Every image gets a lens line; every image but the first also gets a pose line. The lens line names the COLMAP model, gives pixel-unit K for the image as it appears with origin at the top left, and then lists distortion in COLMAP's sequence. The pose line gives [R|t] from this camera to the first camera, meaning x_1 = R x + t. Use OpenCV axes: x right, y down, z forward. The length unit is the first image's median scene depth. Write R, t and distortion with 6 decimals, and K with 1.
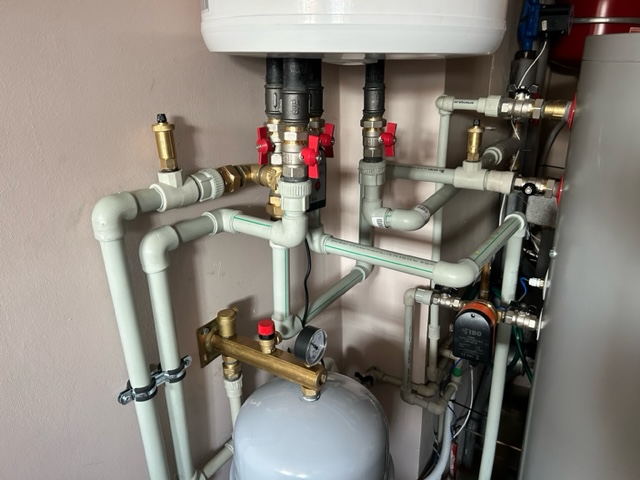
lens RADIAL K [[486.1, 0, 320.5], [0, 486.1, 242.9], [0, 0, 1]] dist [0.025534, -0.046219]
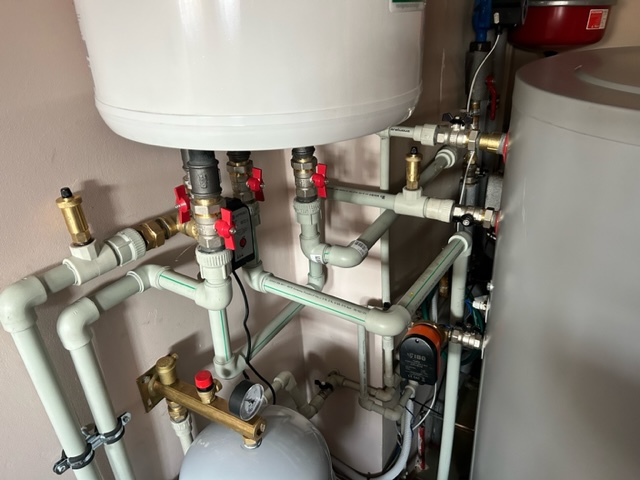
lens RADIAL K [[486.1, 0, 325.0], [0, 486.1, 239.8], [0, 0, 1]] dist [0.025534, -0.046219]
pose [[0.998548, -0.046961, 0.026388, 0.114250], [0.044045, 0.993815, 0.101941, -0.185351], [-0.031012, -0.100631, 0.994440, 0.025785]]
